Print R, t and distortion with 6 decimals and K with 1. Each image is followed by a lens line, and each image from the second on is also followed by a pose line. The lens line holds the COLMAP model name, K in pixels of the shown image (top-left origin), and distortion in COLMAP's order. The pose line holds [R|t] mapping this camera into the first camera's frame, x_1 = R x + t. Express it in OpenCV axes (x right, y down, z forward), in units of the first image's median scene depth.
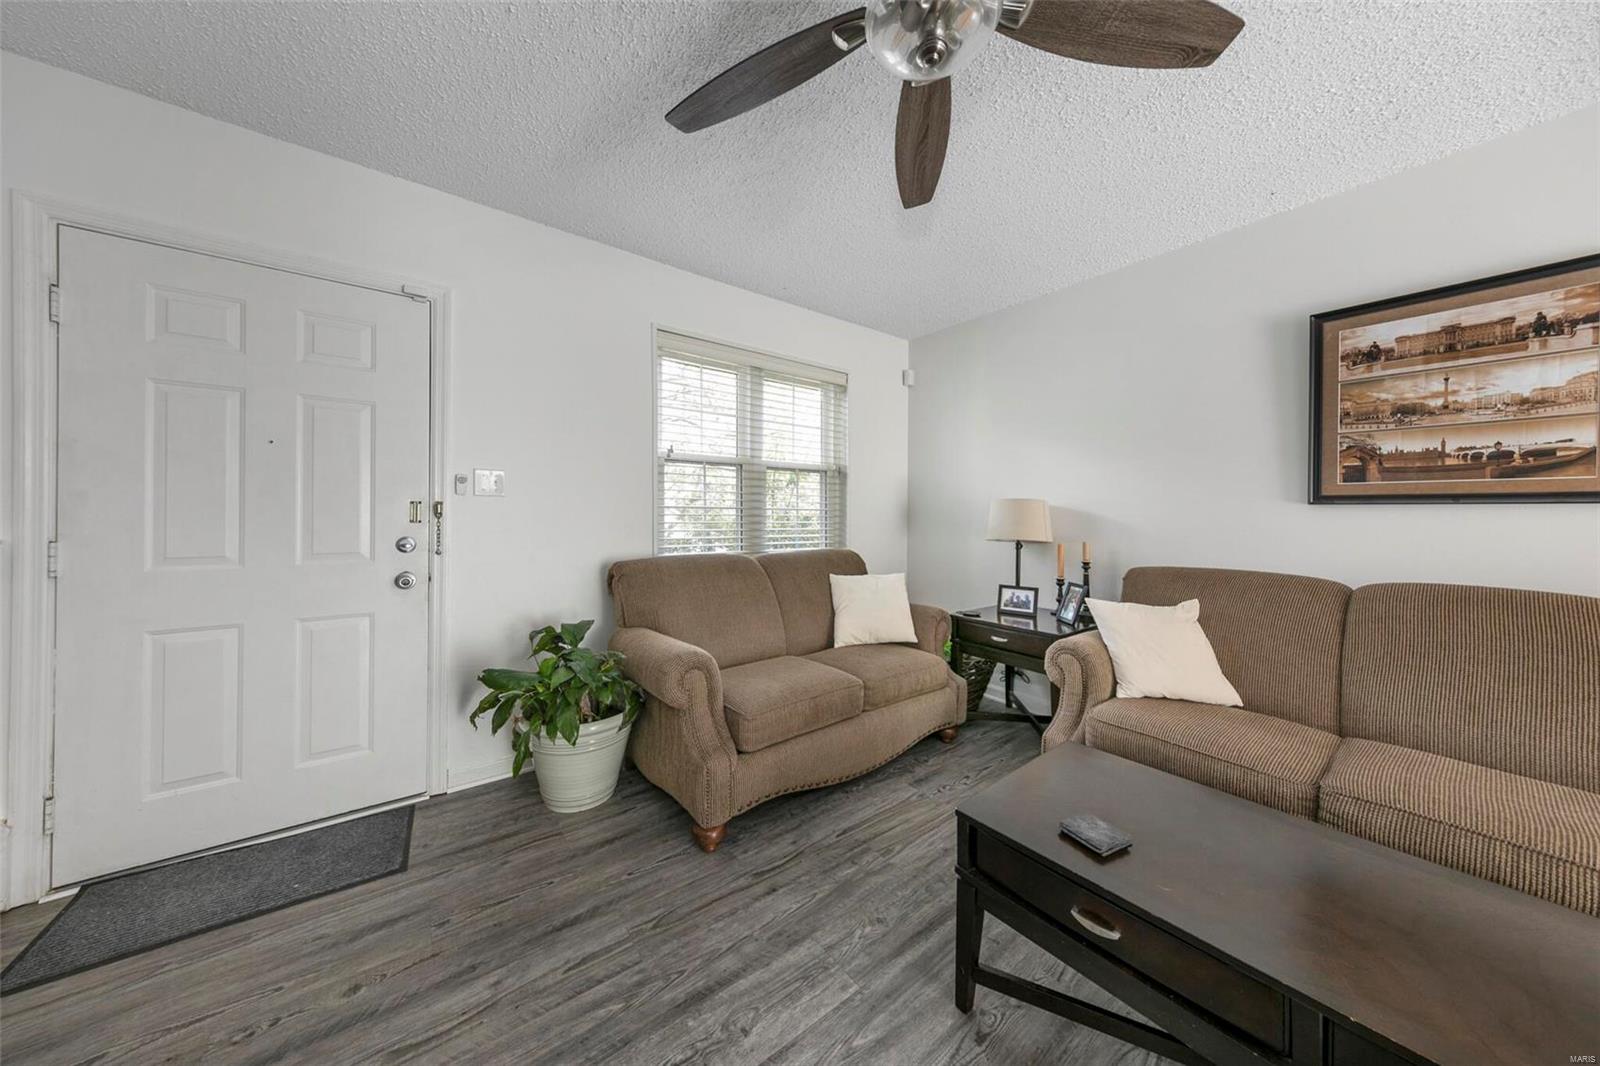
lens RADIAL K [[508.0, 0, 807.7], [0, 508.0, 518.4], [0, 0, 1]] dist [0.001038, 0.000140]
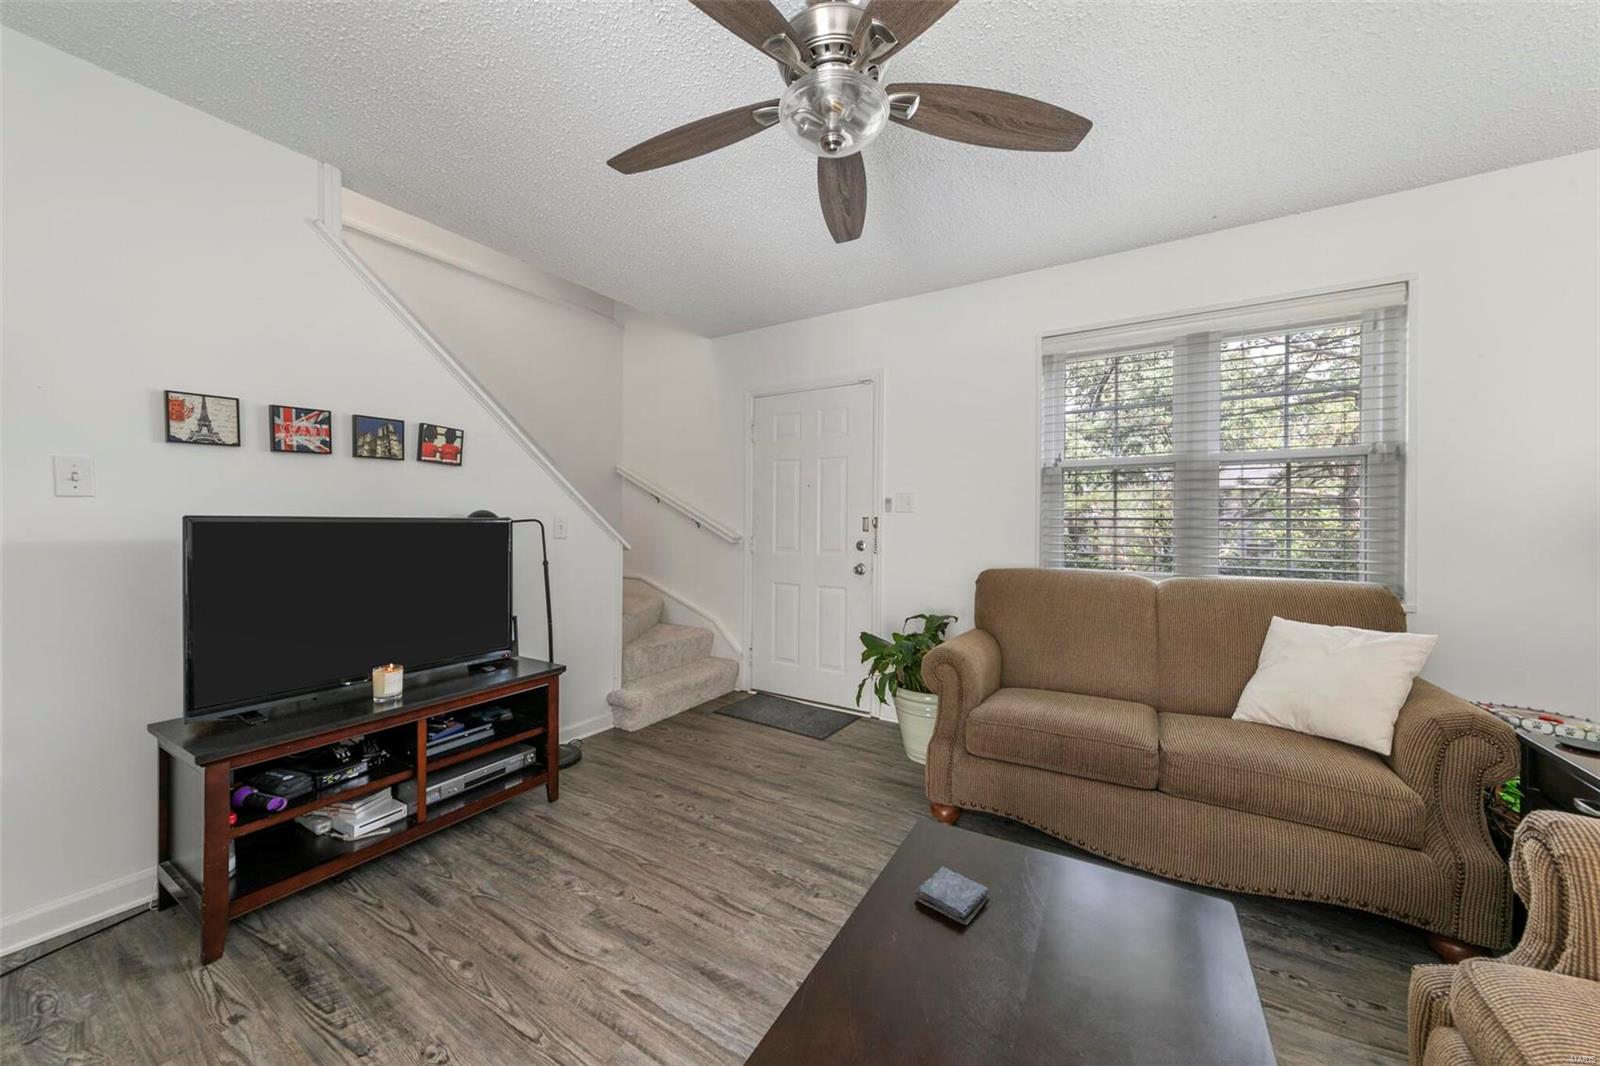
lens RADIAL K [[565.6, 0, 800.9], [0, 565.6, 531.2], [0, 0, 1]] dist [0.001498, -0.000254]
pose [[0.357812, 0.010612, -0.933733, 0.733082], [-0.006710, 0.999939, 0.008794, -0.006575], [0.933769, 0.003119, 0.357862, 0.220792]]
